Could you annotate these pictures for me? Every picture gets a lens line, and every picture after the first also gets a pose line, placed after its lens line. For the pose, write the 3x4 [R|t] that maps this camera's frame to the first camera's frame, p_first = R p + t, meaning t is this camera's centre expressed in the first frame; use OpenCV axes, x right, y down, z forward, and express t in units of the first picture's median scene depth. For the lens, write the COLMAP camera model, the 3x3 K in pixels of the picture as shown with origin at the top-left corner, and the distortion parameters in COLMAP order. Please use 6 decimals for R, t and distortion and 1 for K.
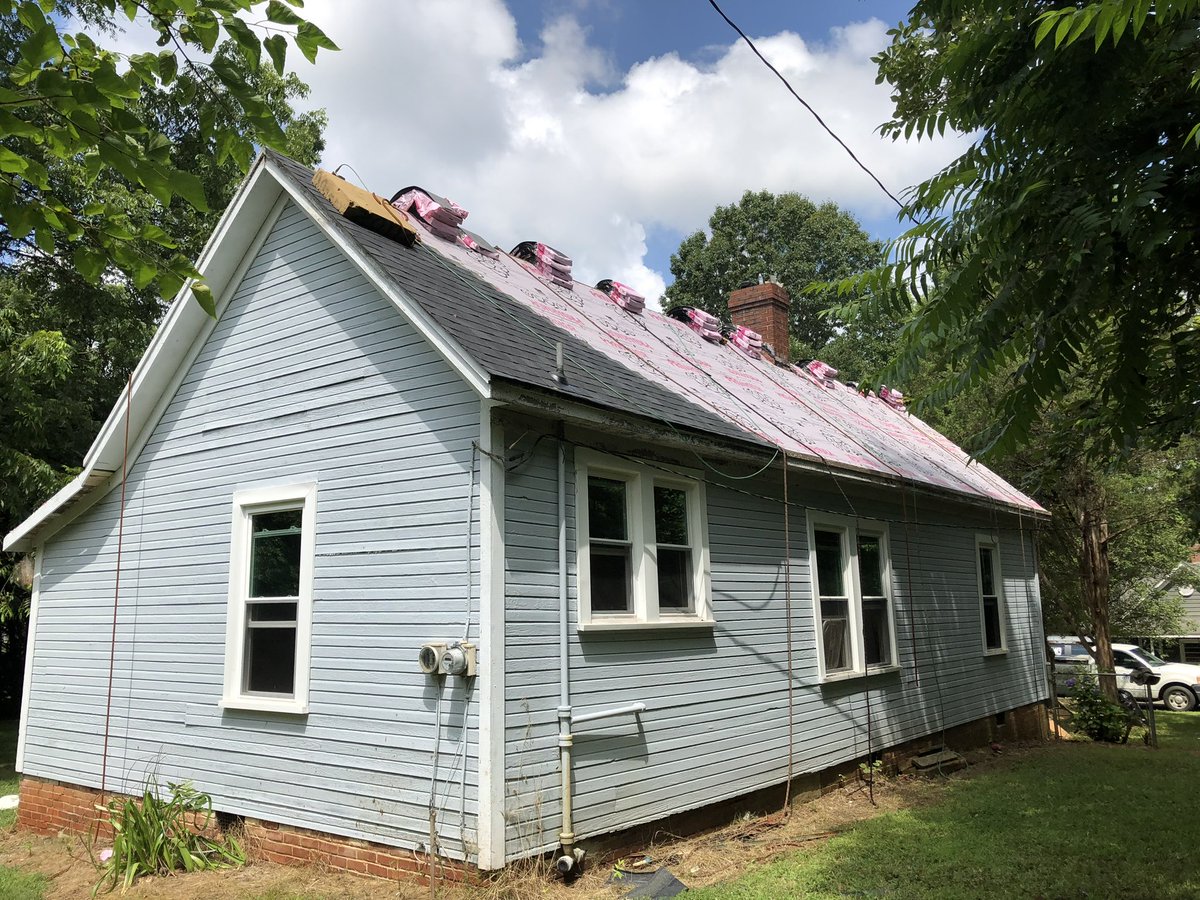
lens RADIAL K [[988.8, 0, 600.0], [0, 988.8, 450.0], [0, 0, 1]] dist [0.006128, 0.005419]
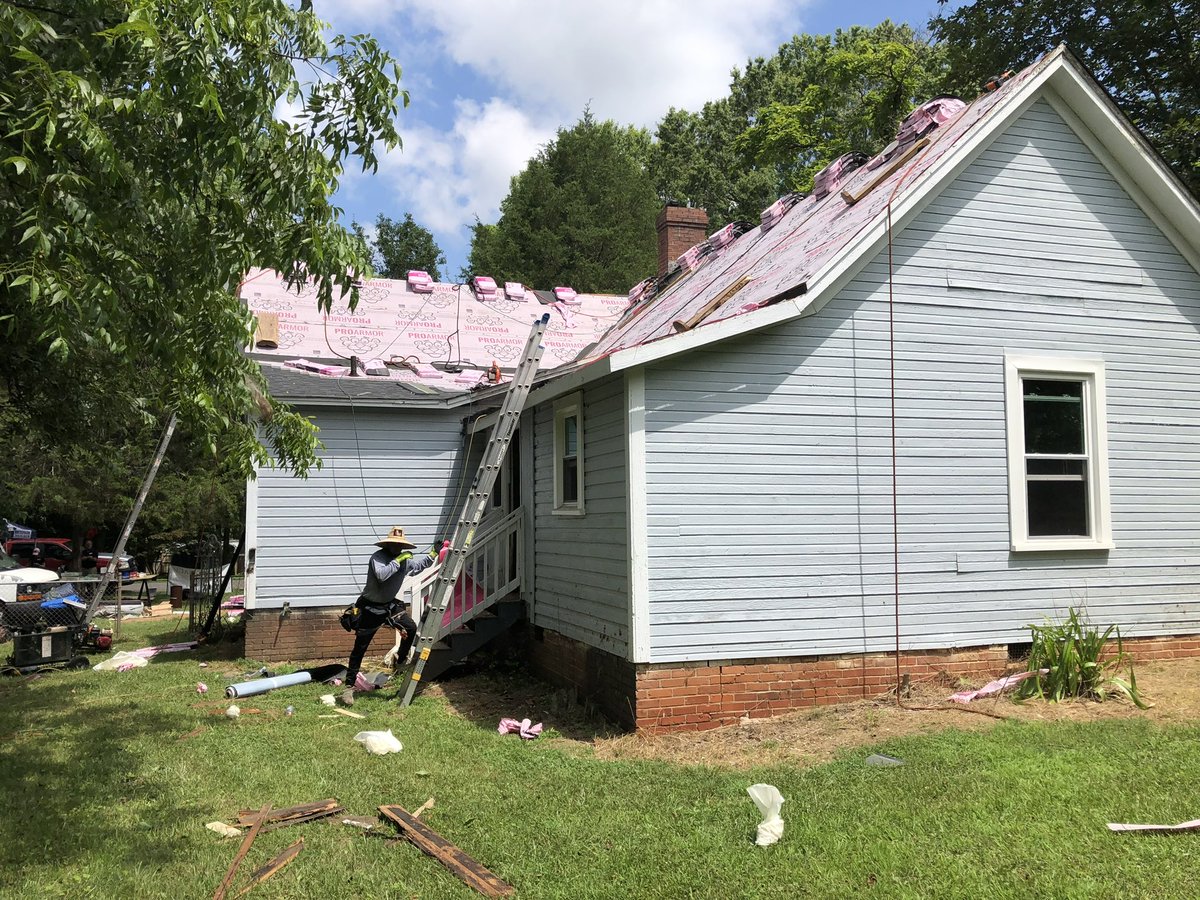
lens RADIAL K [[988.8, 0, 600.0], [0, 988.8, 450.0], [0, 0, 1]] dist [0.006128, 0.005419]
pose [[0.564309, 0.061164, 0.823295, -1.558906], [-0.132584, 0.991022, 0.017252, 0.192233], [-0.814848, -0.118891, 0.567352, 0.771888]]
